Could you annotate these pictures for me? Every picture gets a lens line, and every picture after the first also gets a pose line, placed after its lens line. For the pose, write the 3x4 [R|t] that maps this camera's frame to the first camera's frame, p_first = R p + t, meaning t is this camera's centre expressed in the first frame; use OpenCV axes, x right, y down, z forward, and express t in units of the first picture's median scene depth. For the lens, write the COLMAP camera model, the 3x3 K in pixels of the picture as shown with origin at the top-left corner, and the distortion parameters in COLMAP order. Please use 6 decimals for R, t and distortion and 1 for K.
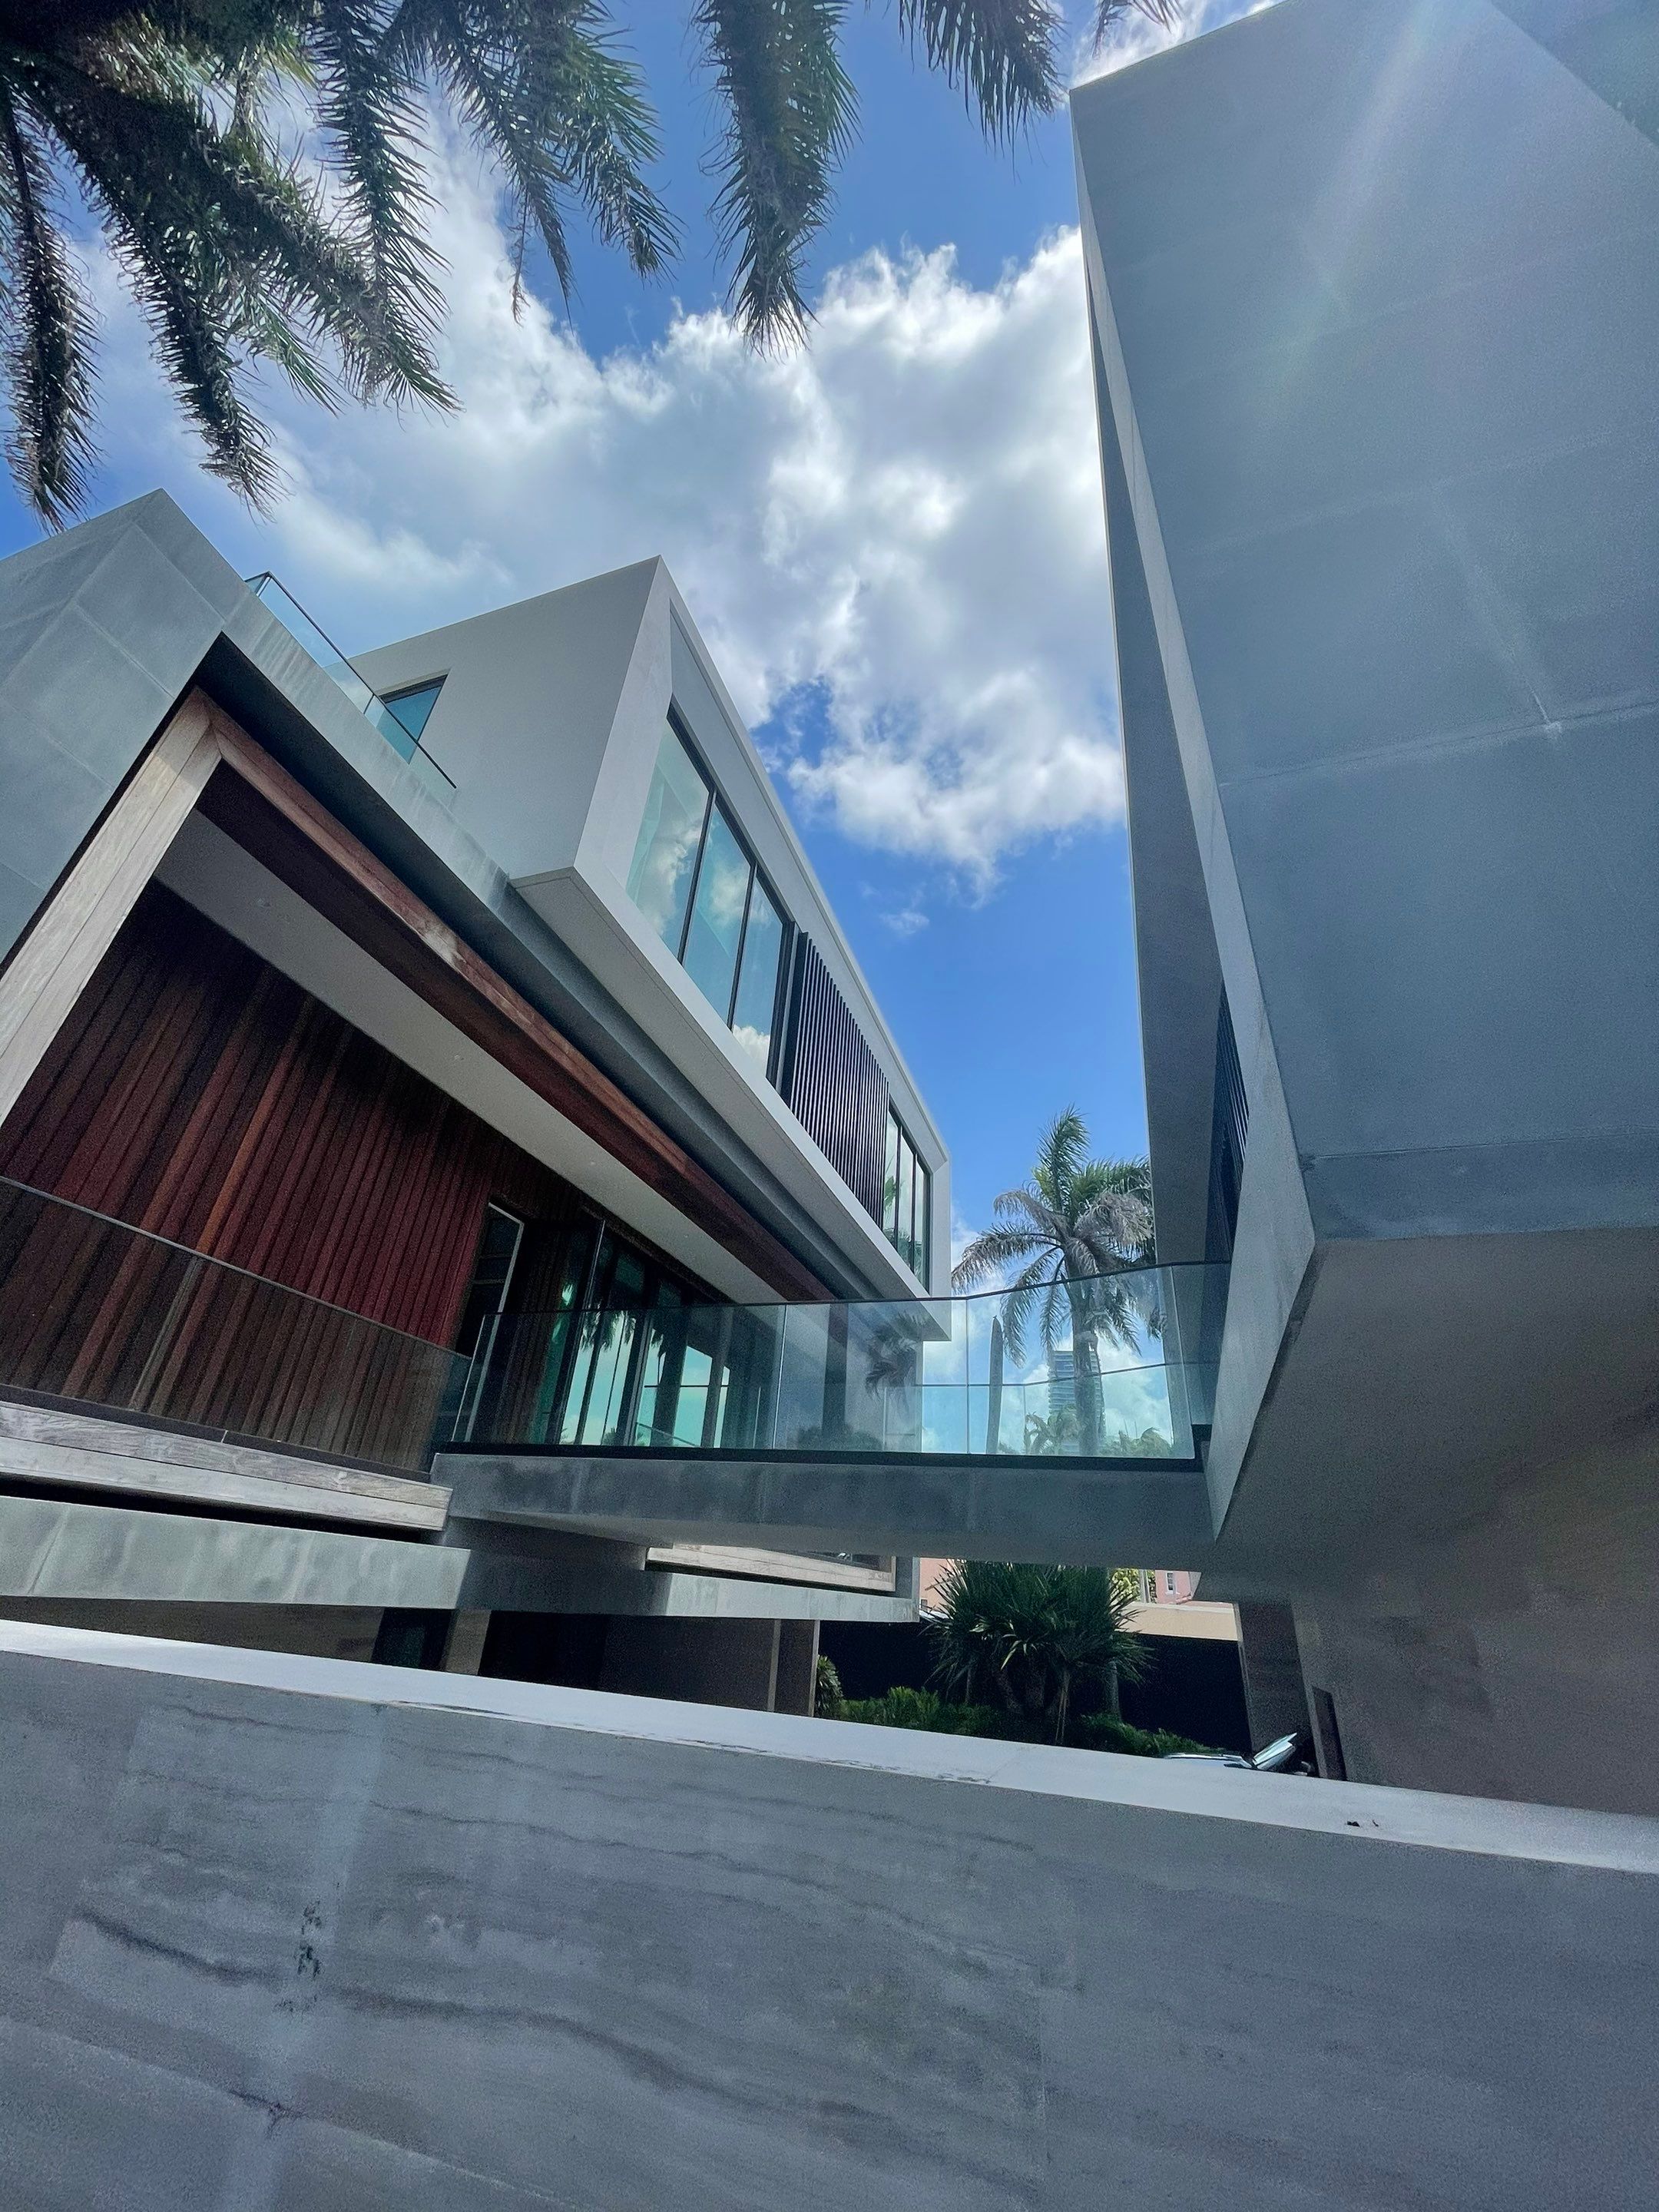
lens RADIAL K [[899.2, 0, 833.5], [0, 899.2, 1095.6], [0, 0, 1]] dist [-0.001006, -0.000050]
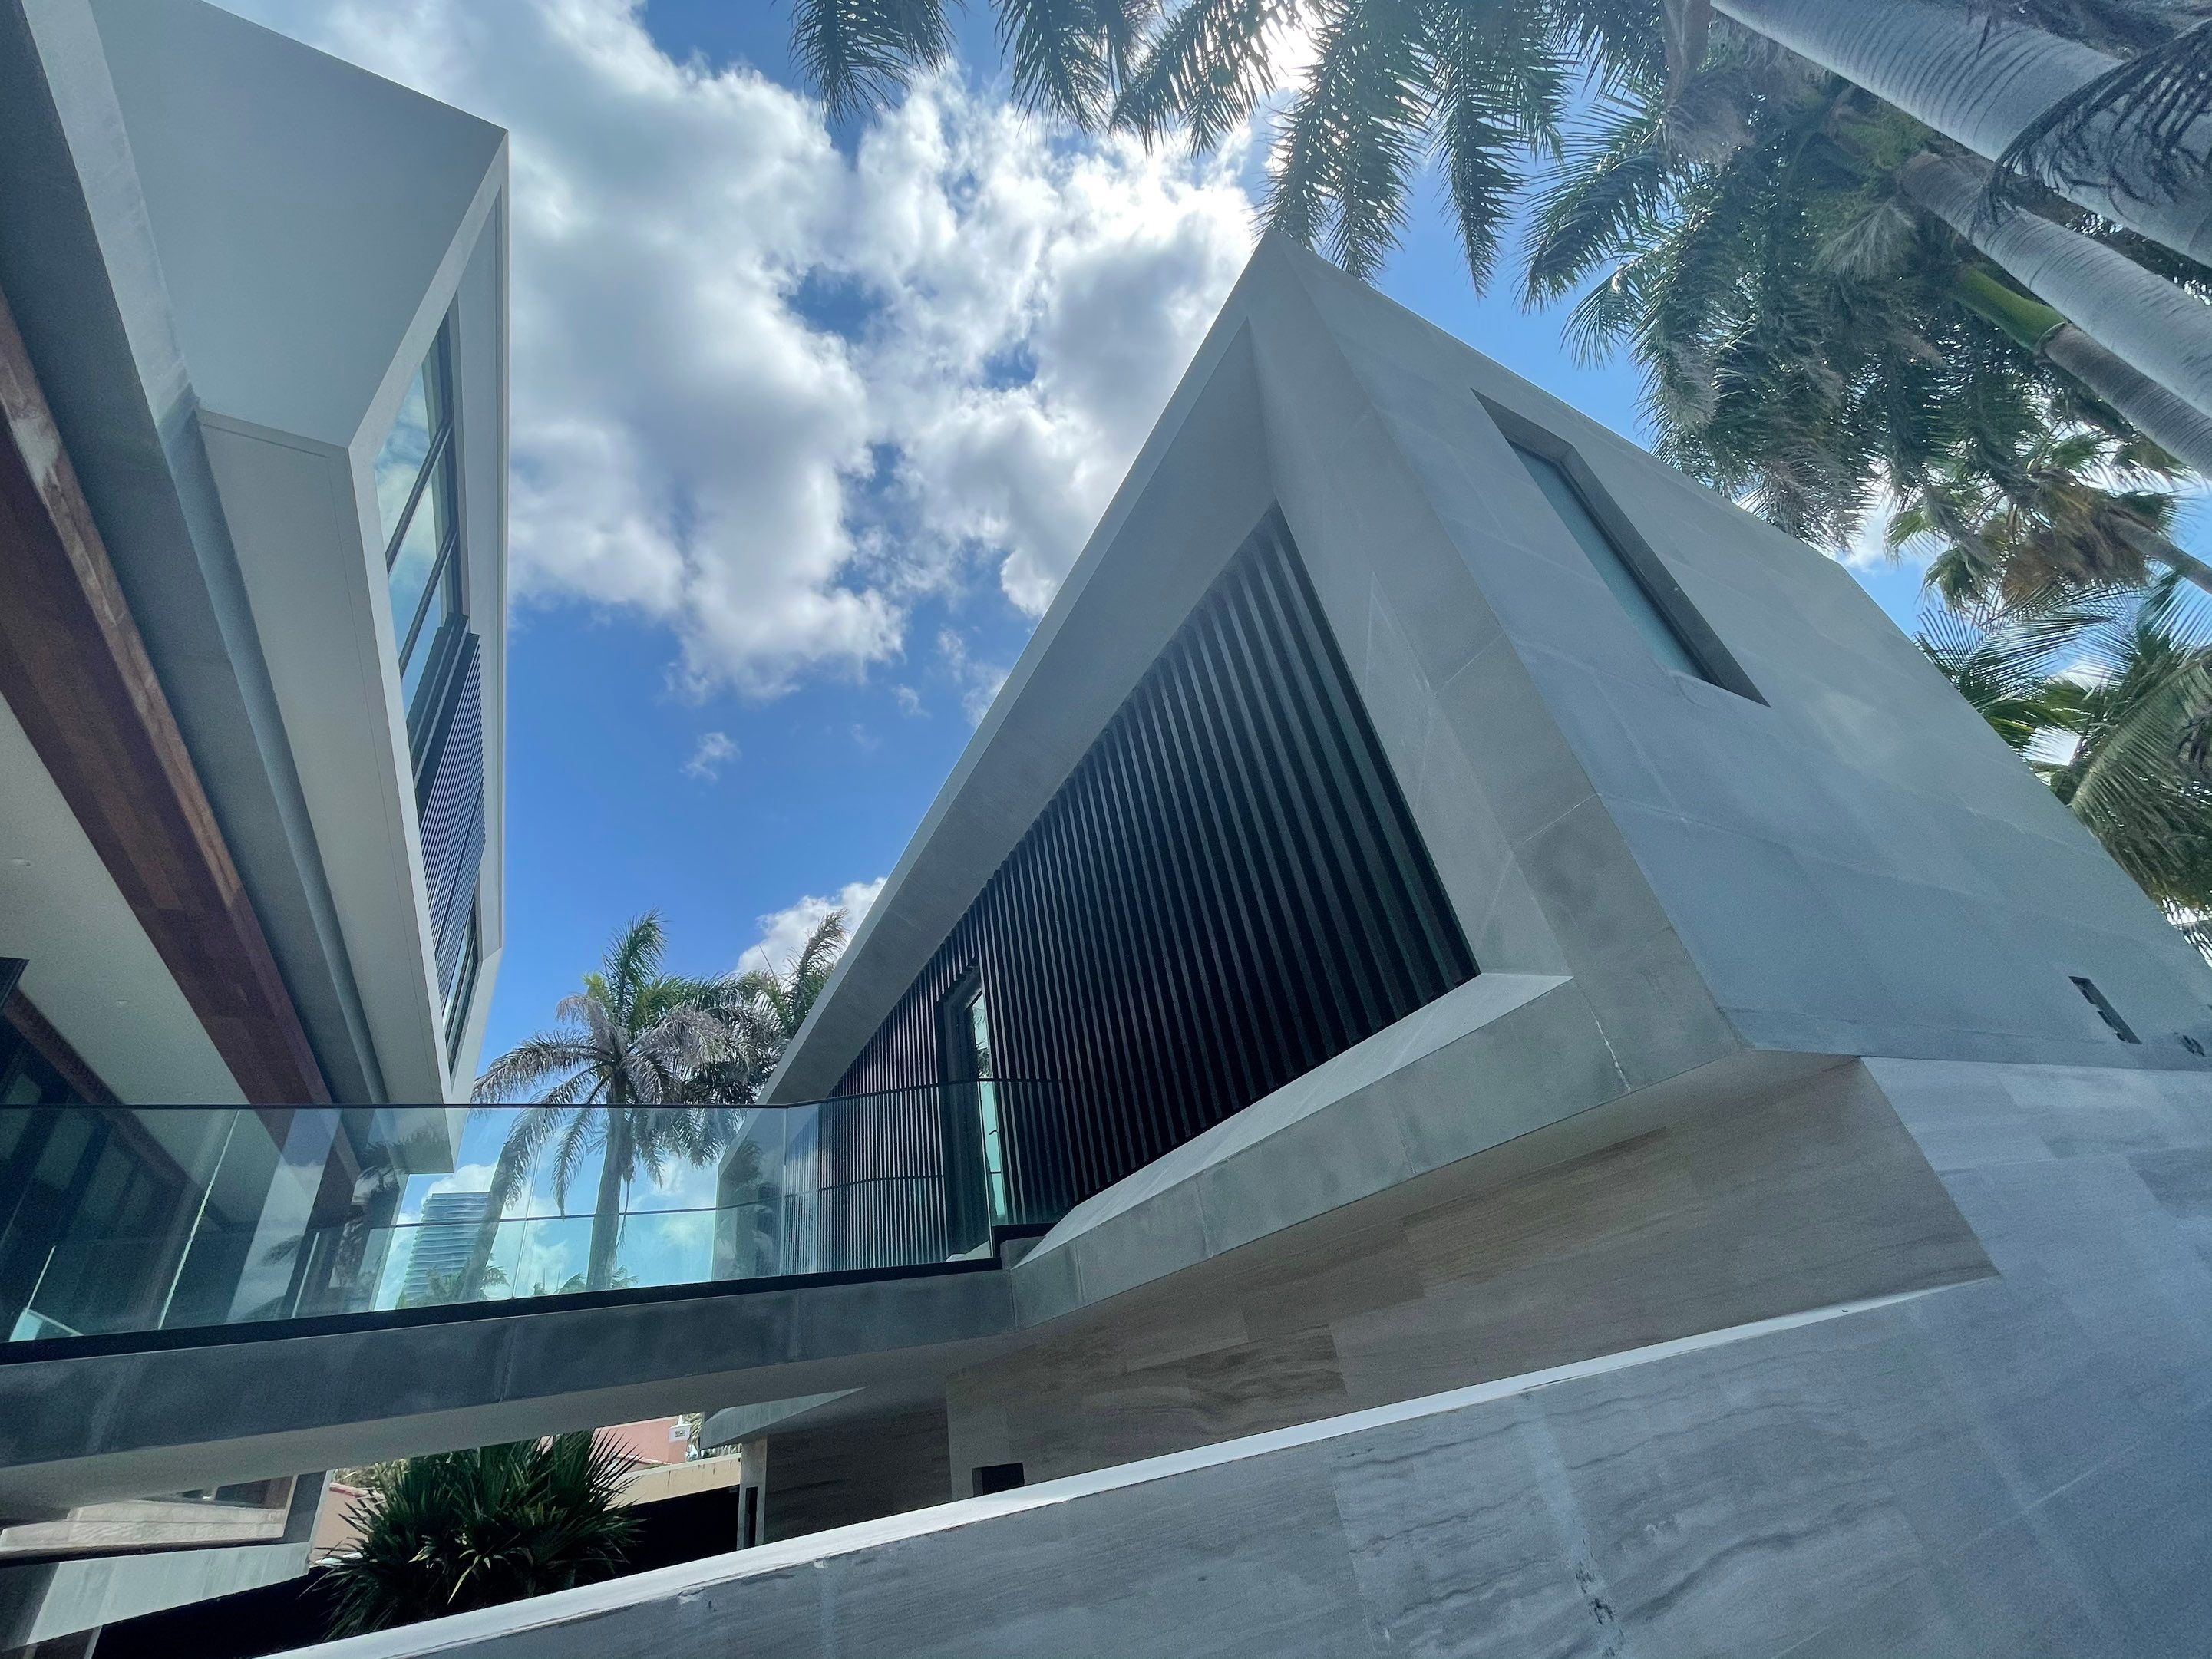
lens RADIAL K [[891.7, 0, 1106.0], [0, 891.7, 829.5], [0, 0, 1]] dist [0.002464, -0.003756]
pose [[0.662695, 0.253147, 0.704806, -0.310855], [-0.176721, 0.967418, -0.181308, 0.049837], [-0.727740, -0.004402, 0.685839, 0.105352]]
